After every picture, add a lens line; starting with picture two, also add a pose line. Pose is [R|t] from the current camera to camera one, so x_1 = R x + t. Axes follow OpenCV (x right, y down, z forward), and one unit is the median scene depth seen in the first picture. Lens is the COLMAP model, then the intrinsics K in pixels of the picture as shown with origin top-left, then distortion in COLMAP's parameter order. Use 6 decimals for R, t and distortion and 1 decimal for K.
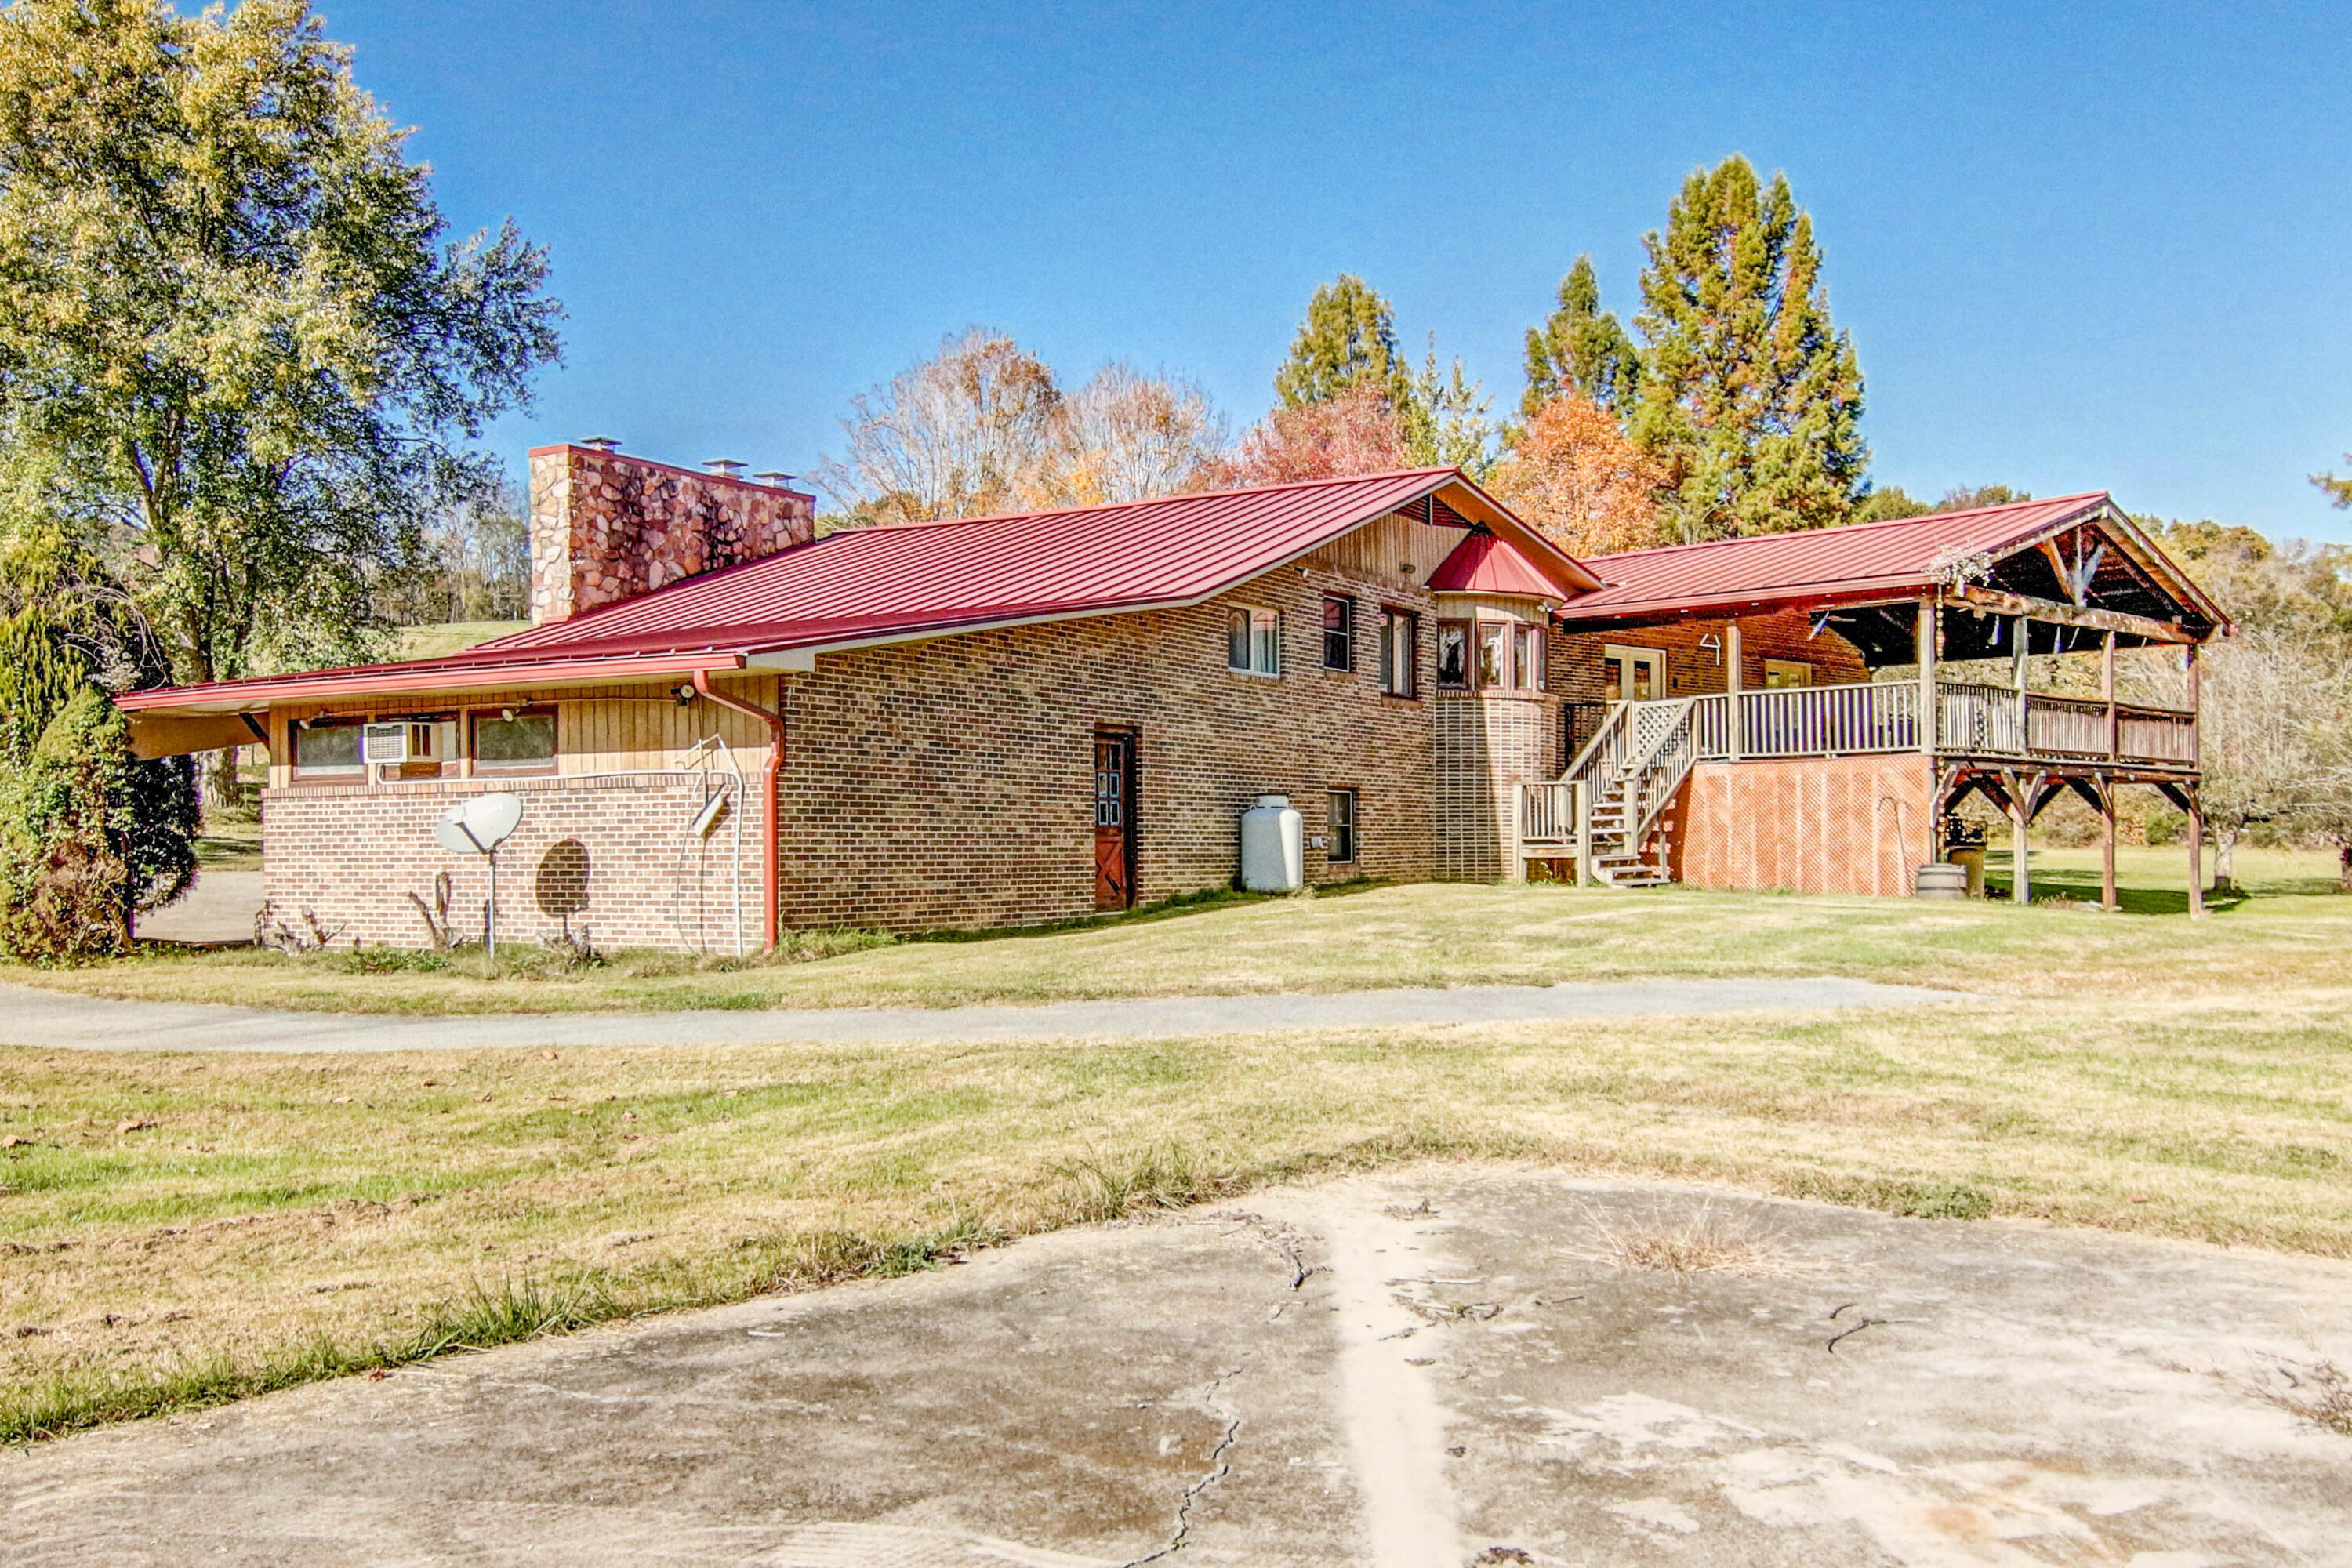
lens RADIAL K [[2156.0, 0, 1176.0], [0, 2156.0, 784.0], [0, 0, 1]] dist [0.005720, -0.185591]
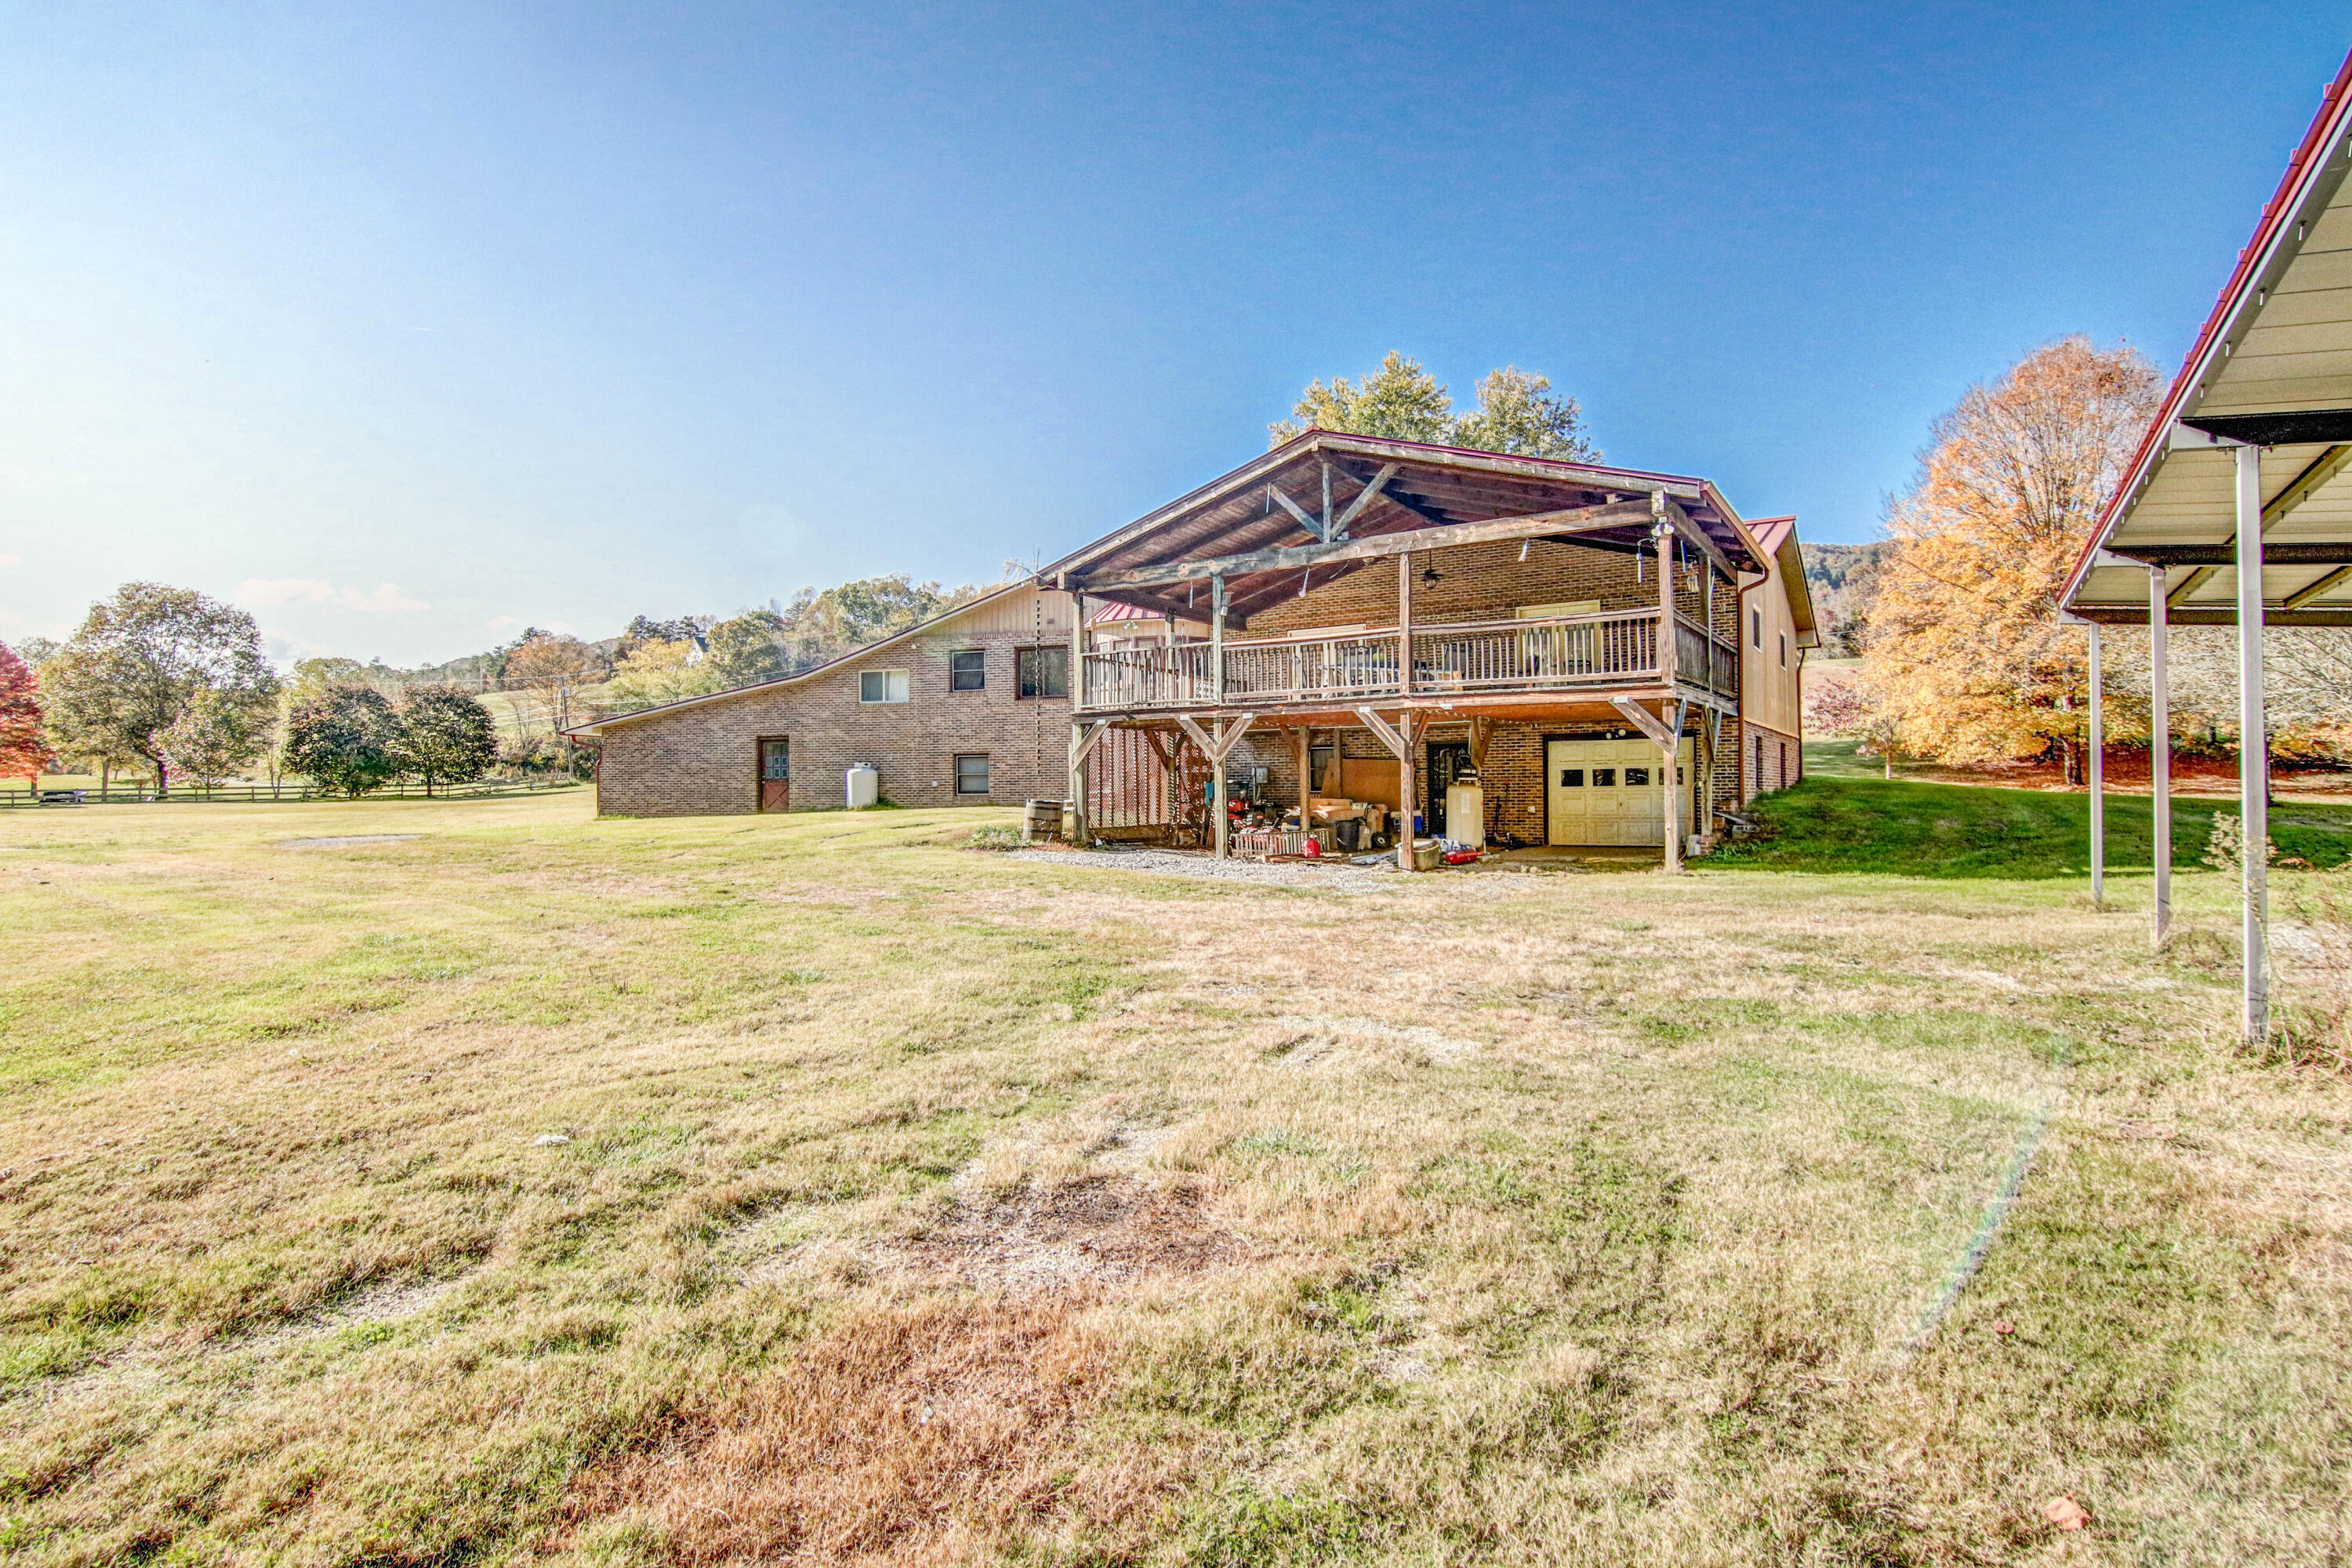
lens RADIAL K [[1188.7, 0, 1186.6], [0, 1188.7, 785.0], [0, 0, 1]] dist [0.003153, -0.018028]
pose [[0.221786, -0.002589, -0.975092, 1.041542], [0.034876, 0.999378, 0.005279, 0.027838], [0.974471, -0.035178, 0.221738, 0.882180]]
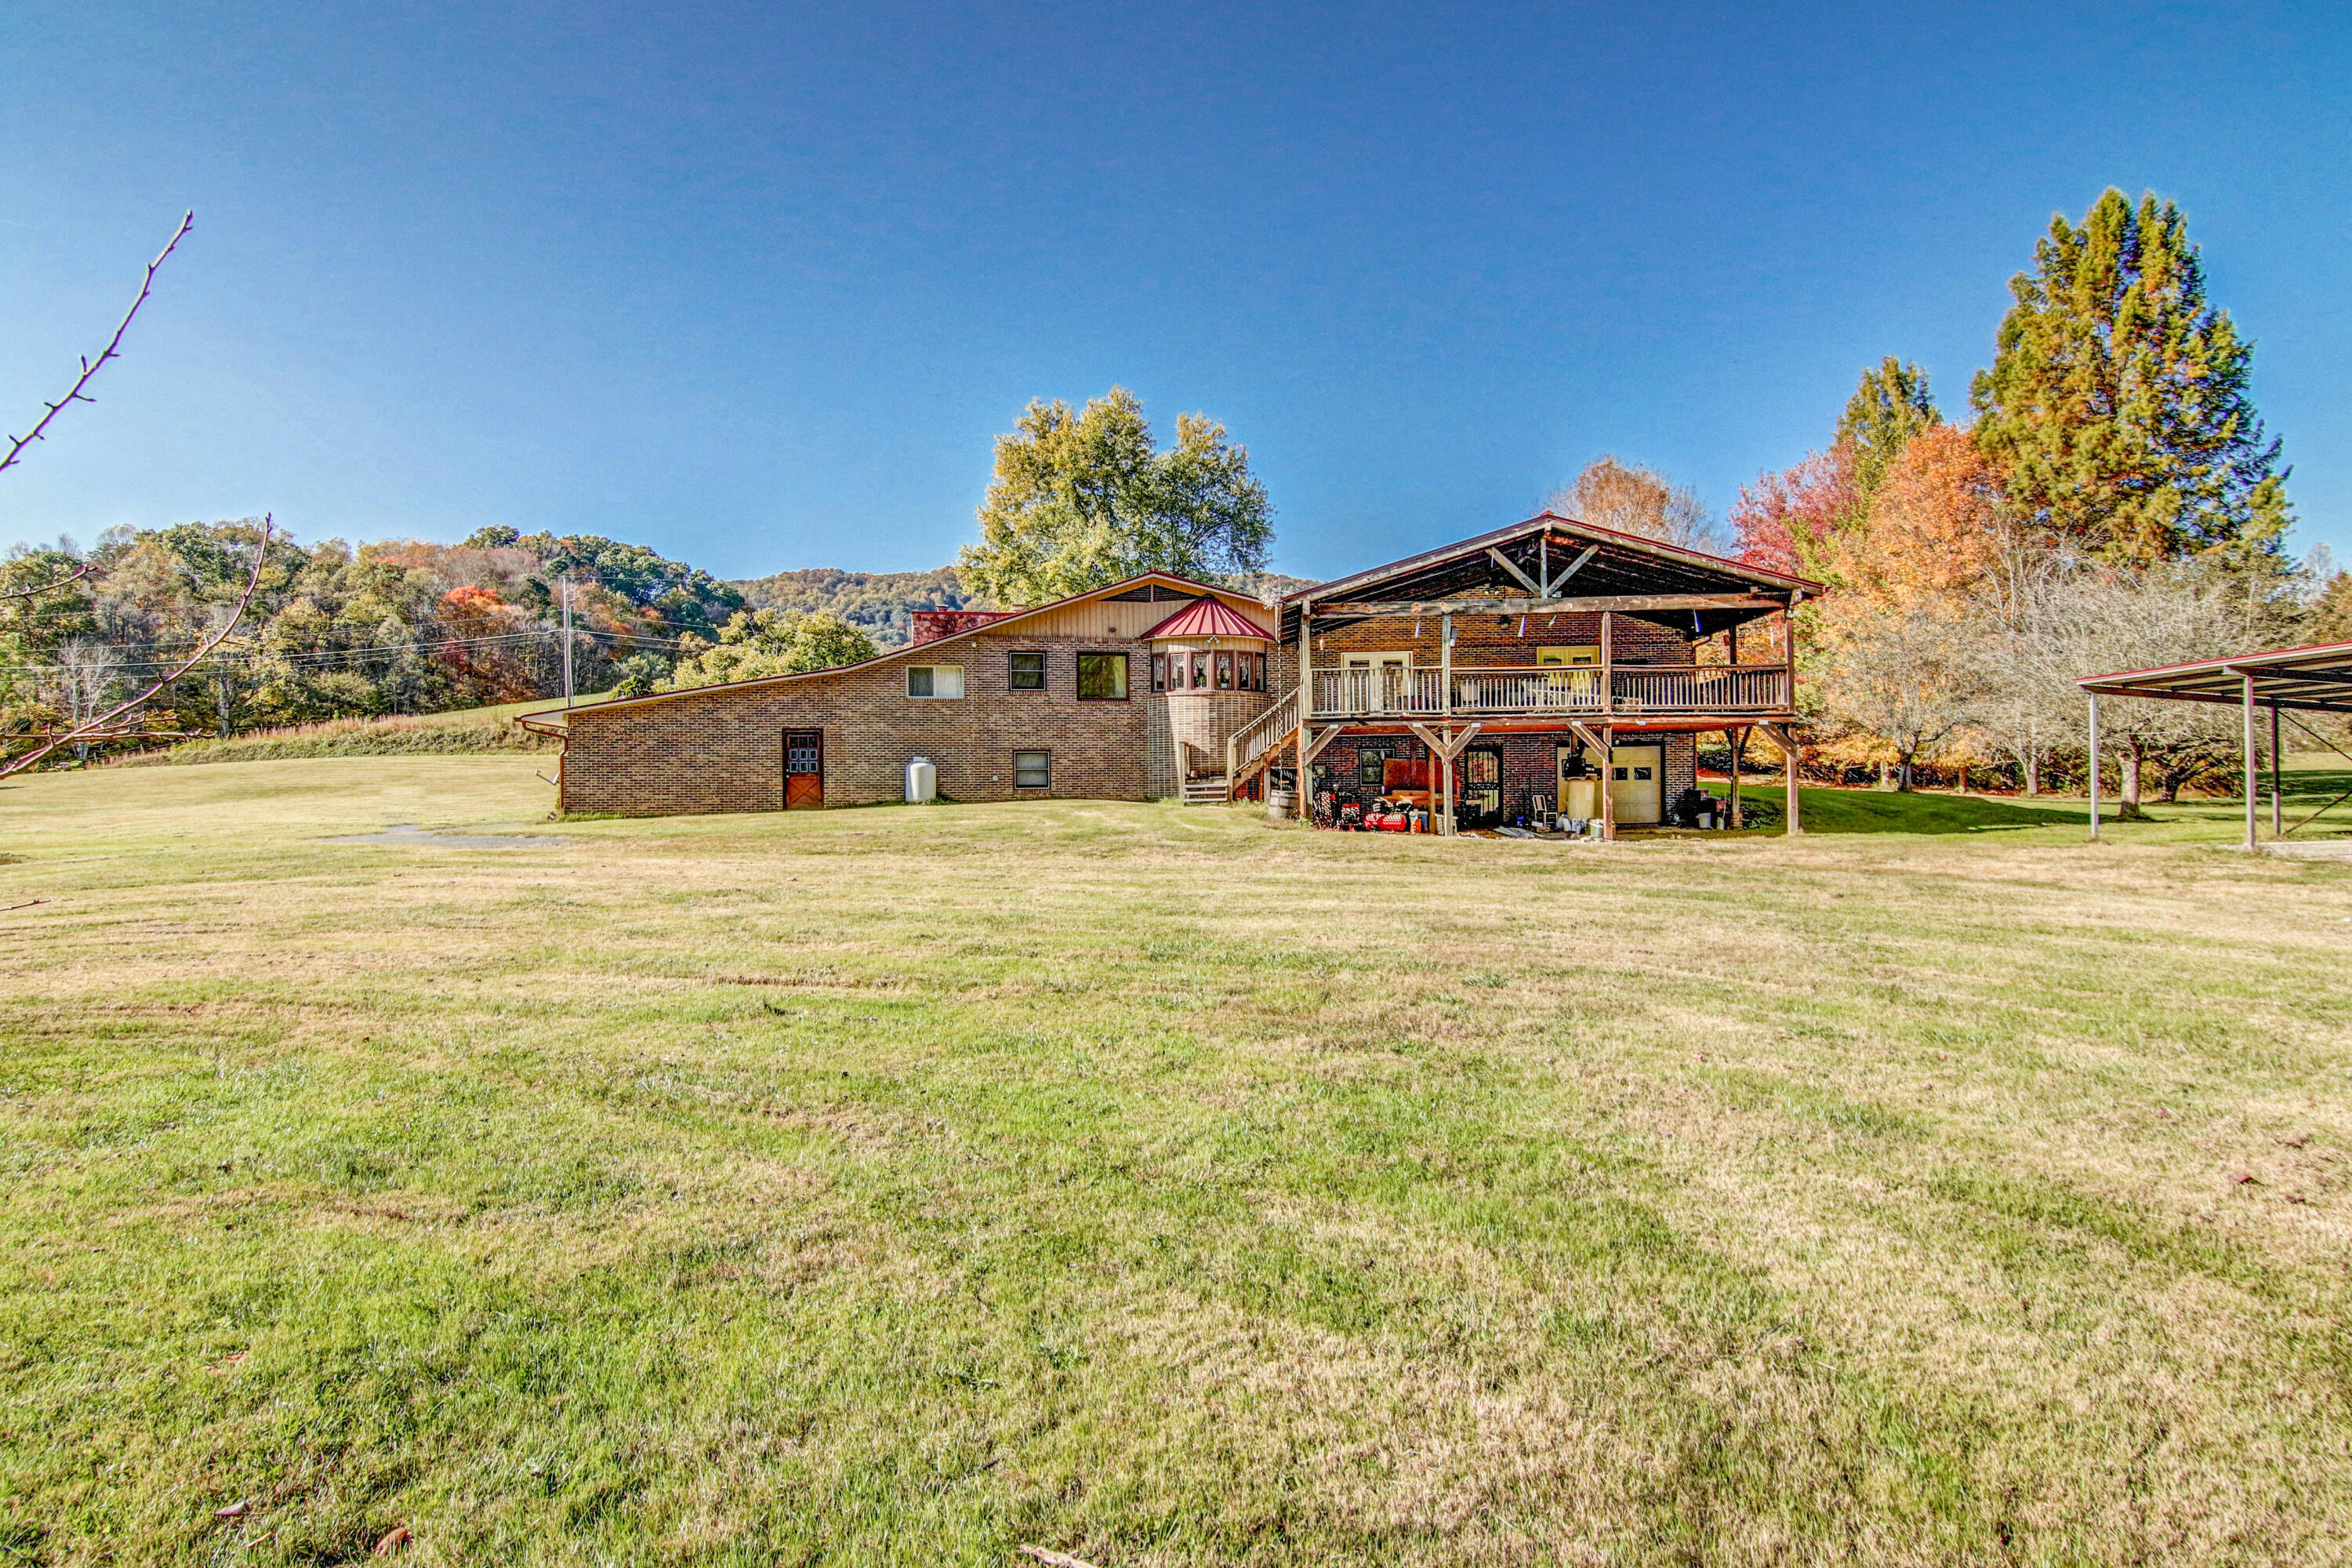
lens RADIAL K [[1188.7, 0, 1186.6], [0, 1188.7, 785.0], [0, 0, 1]] dist [0.003153, -0.018028]
pose [[0.658879, -0.000870, -0.752248, 0.915324], [0.028920, 0.999289, 0.024175, 0.010916], [0.751692, -0.037683, 0.658436, 0.360062]]
